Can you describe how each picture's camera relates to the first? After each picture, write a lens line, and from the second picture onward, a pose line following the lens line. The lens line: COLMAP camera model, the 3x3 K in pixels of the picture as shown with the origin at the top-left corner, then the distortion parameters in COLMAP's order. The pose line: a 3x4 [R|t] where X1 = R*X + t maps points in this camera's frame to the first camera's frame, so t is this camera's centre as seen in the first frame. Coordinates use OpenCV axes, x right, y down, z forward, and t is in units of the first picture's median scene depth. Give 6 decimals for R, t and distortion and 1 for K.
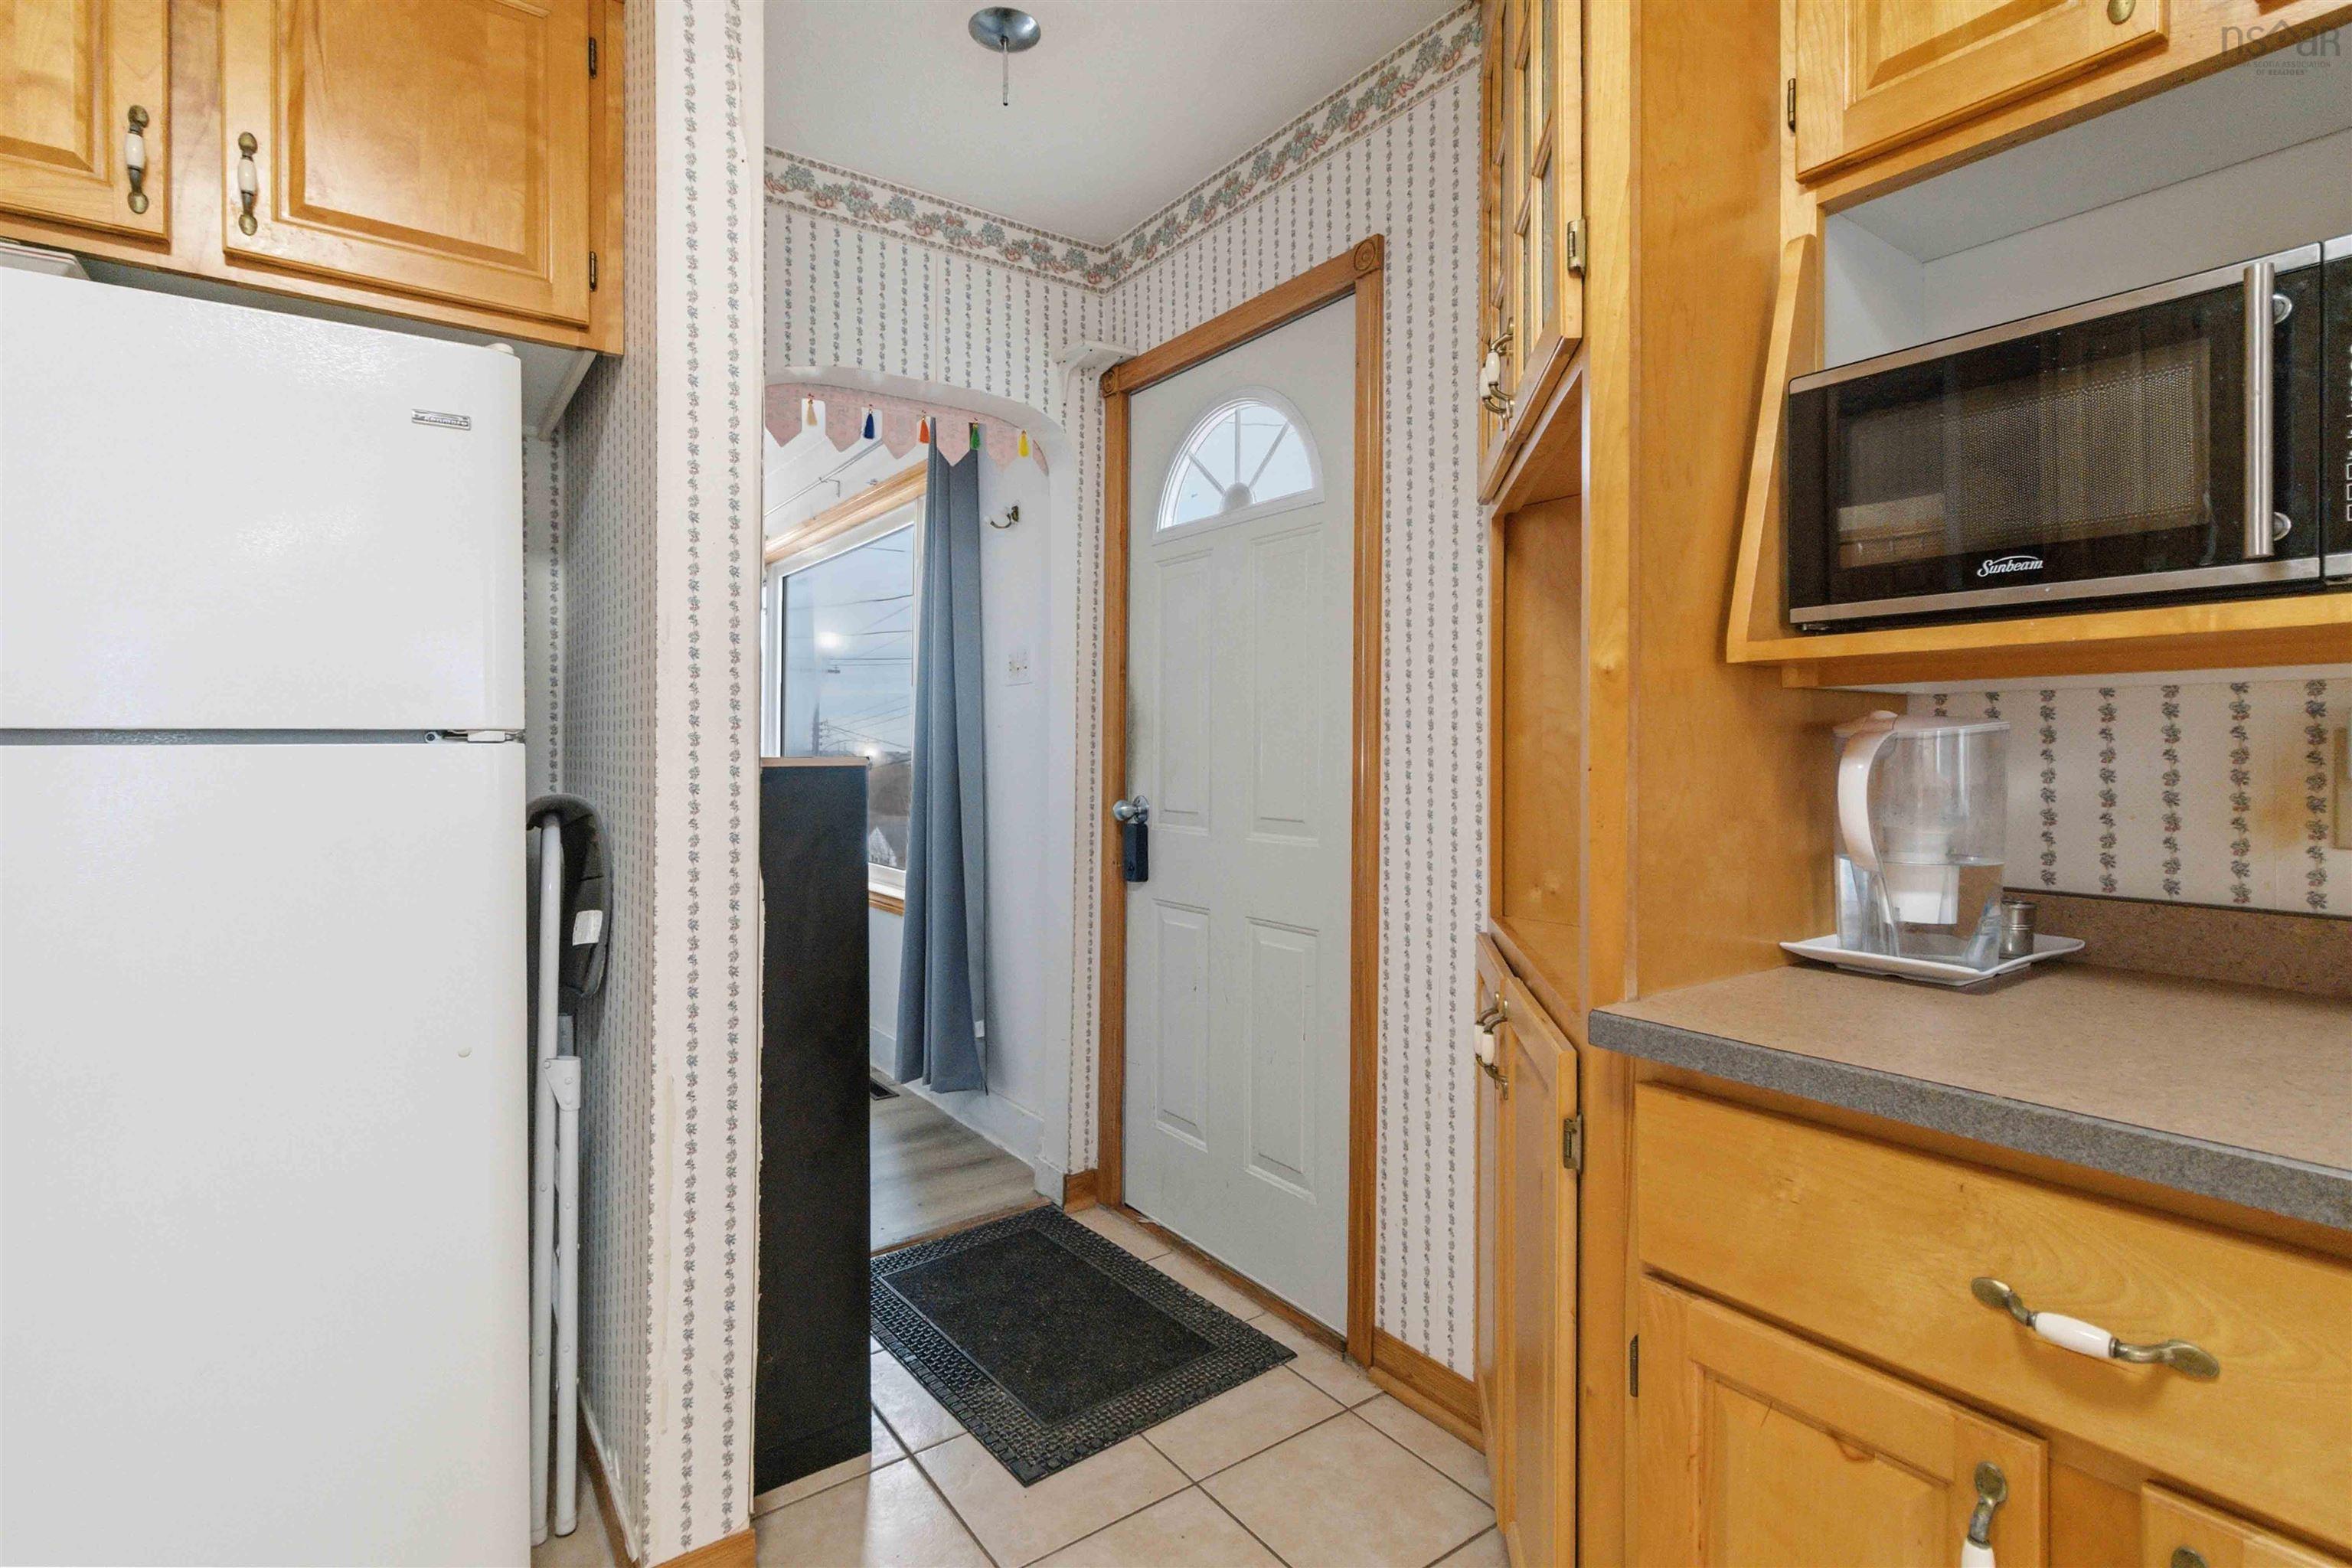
lens RADIAL K [[1115.5, 0, 1160.9], [0, 1115.5, 750.6], [0, 0, 1]] dist [0.002962, 0.000774]
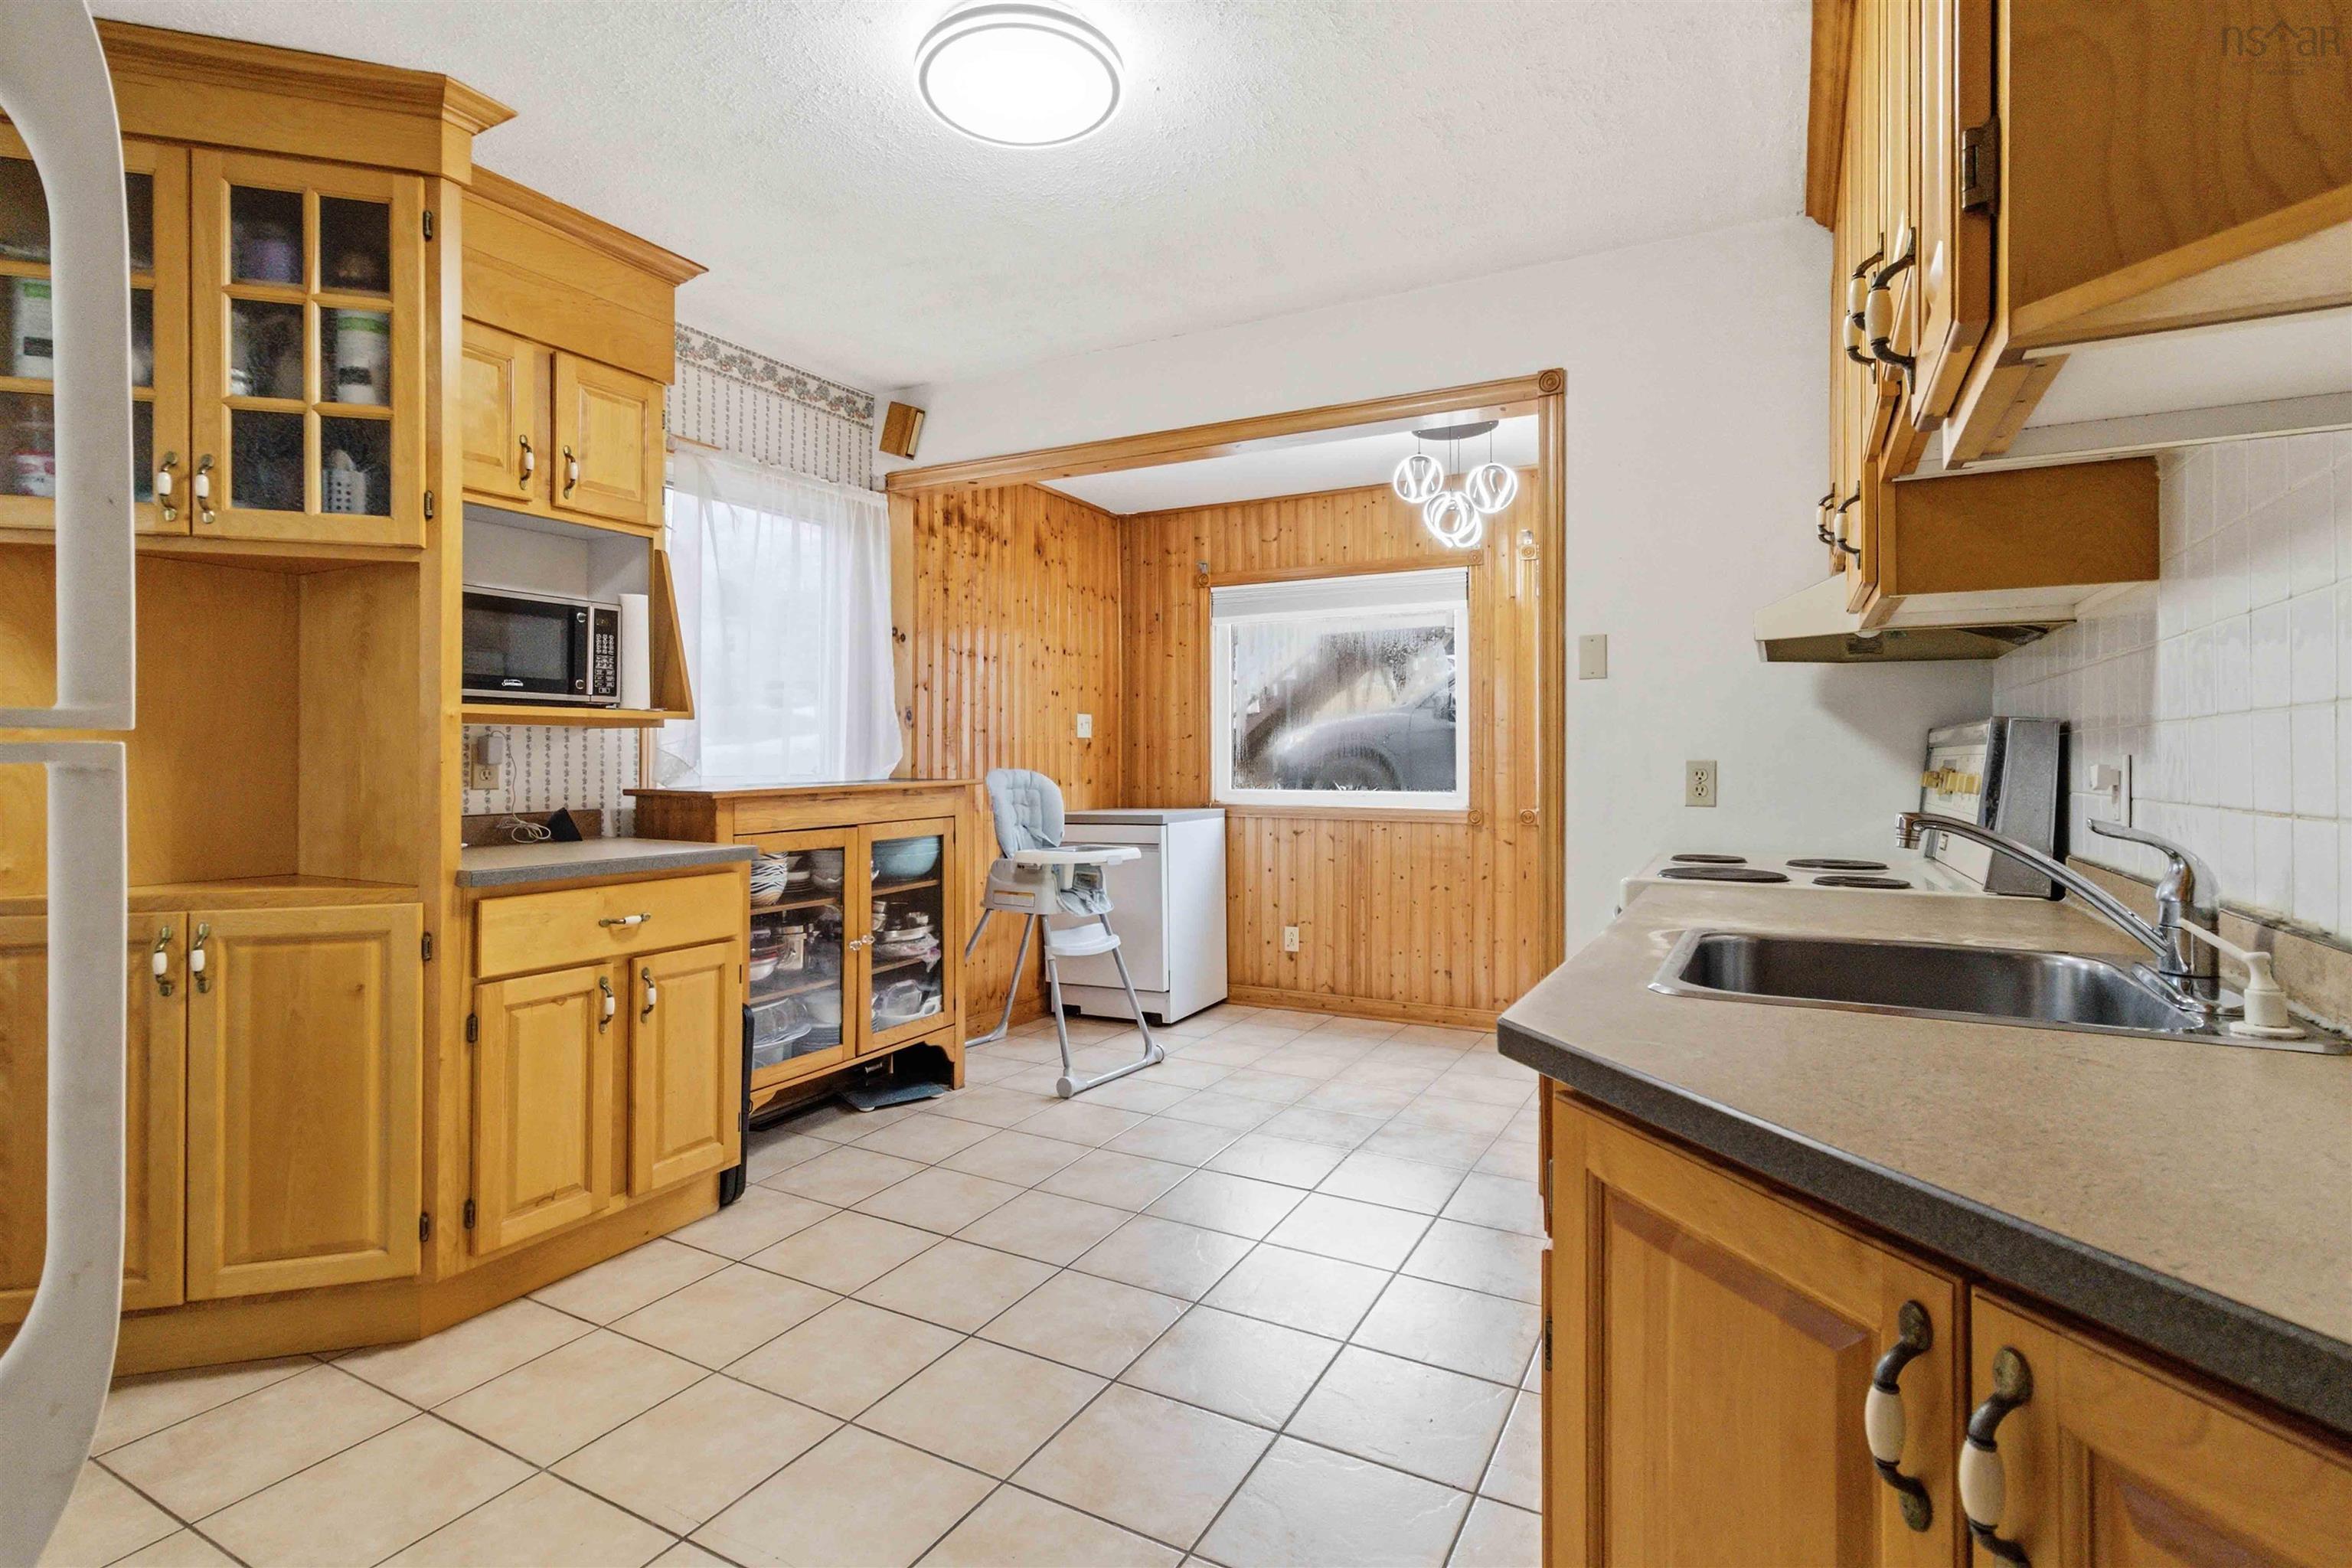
lens RADIAL K [[1115.5, 0, 1160.9], [0, 1115.5, 750.6], [0, 0, 1]] dist [0.002962, 0.000774]
pose [[-0.434164, 0.000645, 0.900834, -0.888206], [-0.005767, 0.999977, -0.003495, -0.001714], [-0.900815, -0.006712, -0.434150, 0.298841]]
